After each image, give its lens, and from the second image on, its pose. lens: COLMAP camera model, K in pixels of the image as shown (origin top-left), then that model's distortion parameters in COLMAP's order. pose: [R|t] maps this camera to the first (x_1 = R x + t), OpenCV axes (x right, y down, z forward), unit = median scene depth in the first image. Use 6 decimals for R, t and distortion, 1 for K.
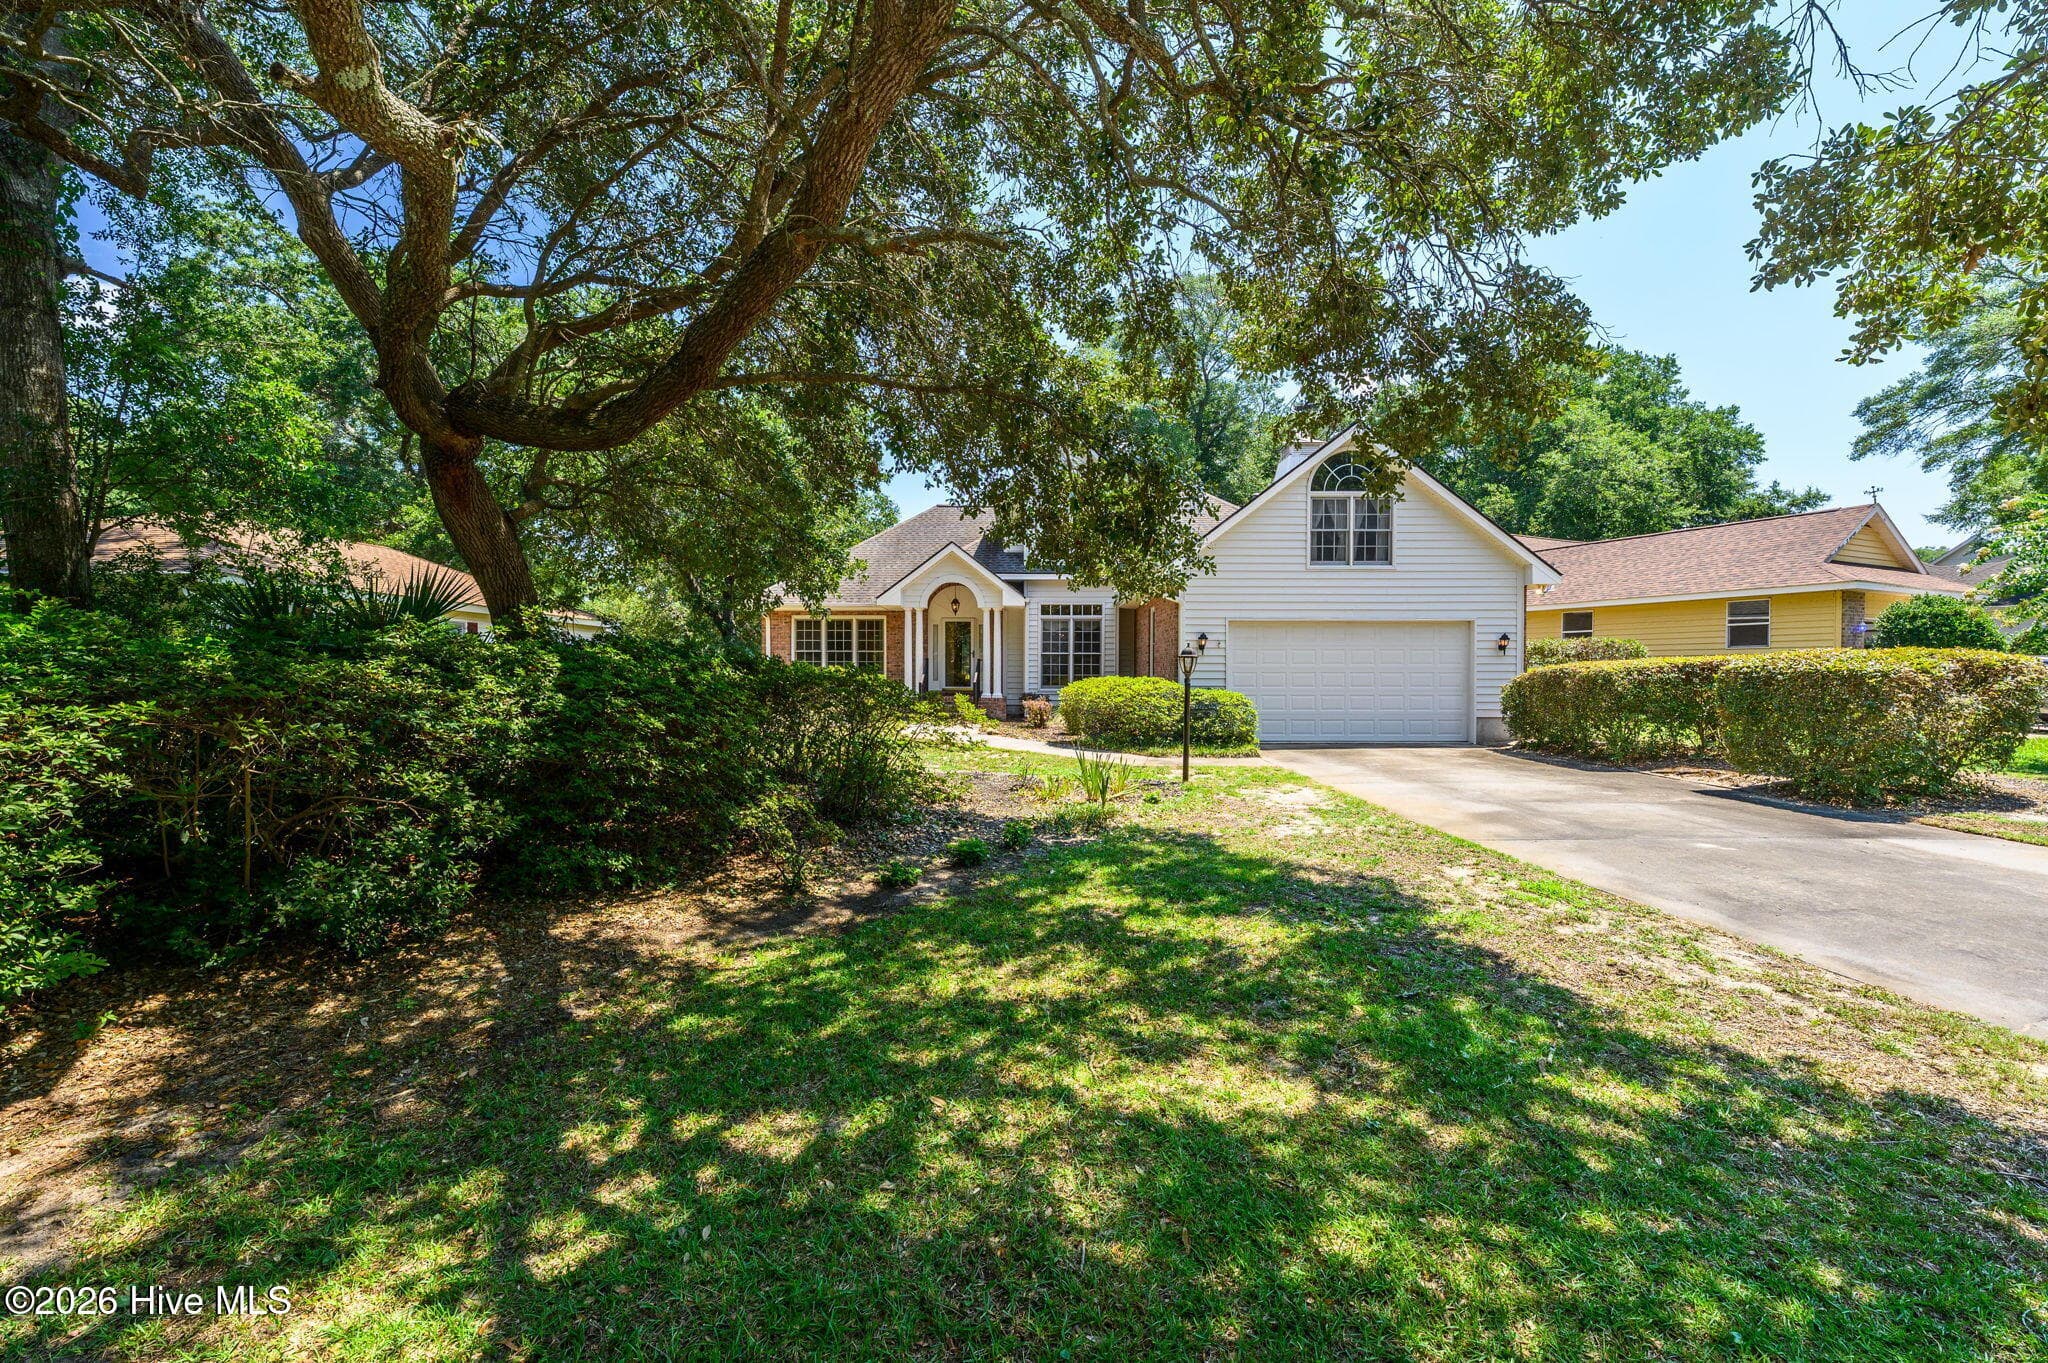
lens RADIAL K [[909.2, 0, 1020.0], [0, 909.2, 677.2], [0, 0, 1]] dist [0.003193, 0.001703]
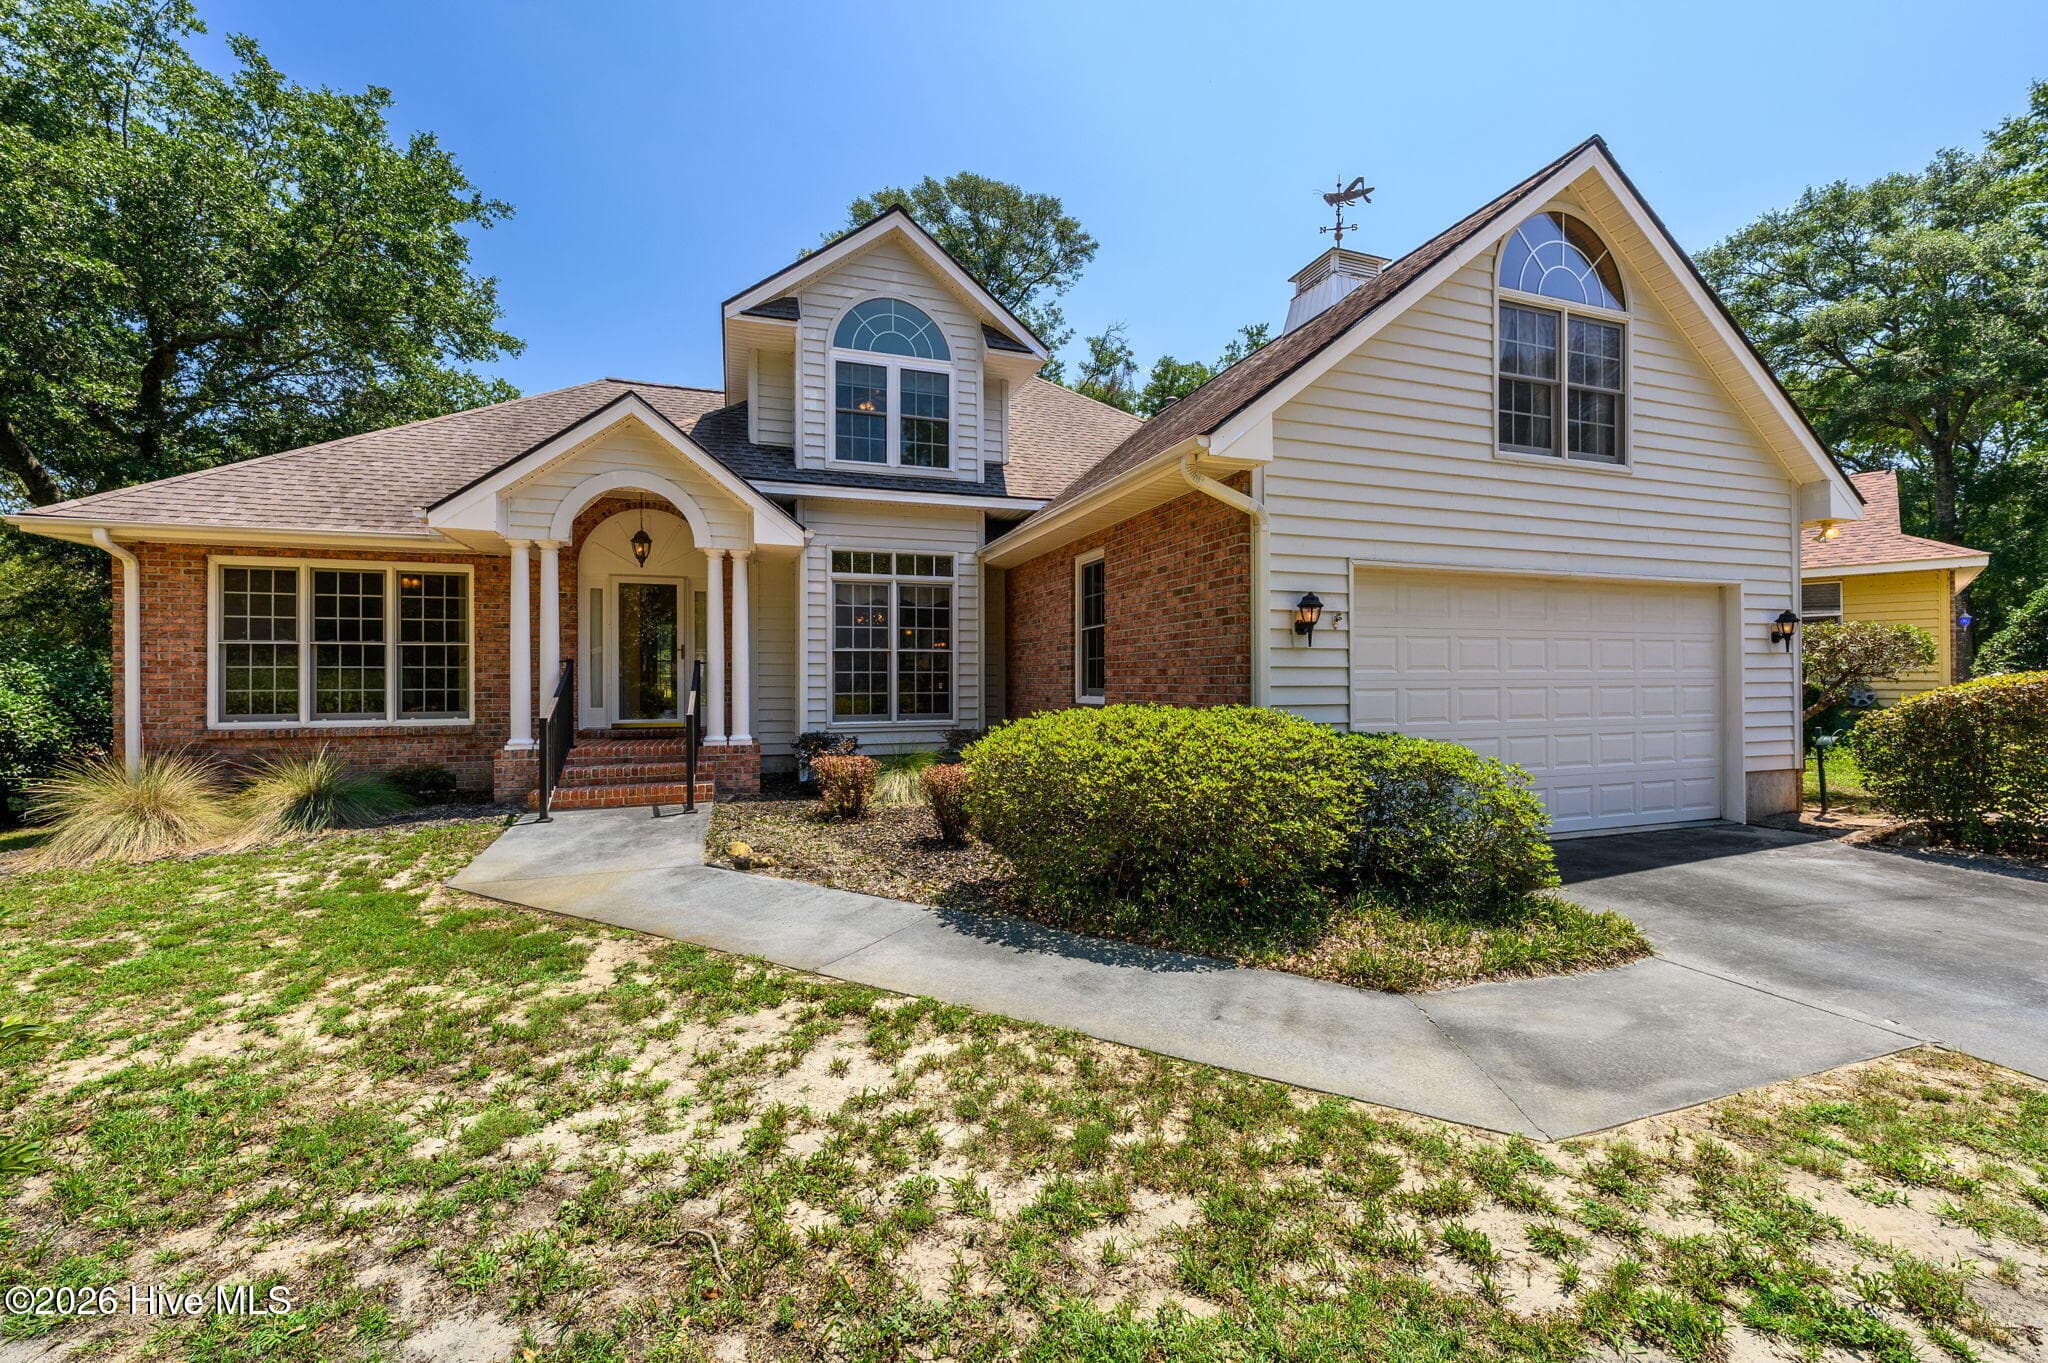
lens RADIAL K [[909.2, 0, 1043.8], [0, 909.2, 681.3], [0, 0, 1]] dist [0.003193, 0.001703]
pose [[0.943064, -0.005350, 0.332568, -0.032612], [0.006636, 0.999974, -0.002733, -0.007375], [-0.332545, 0.004785, 0.943075, 0.500863]]
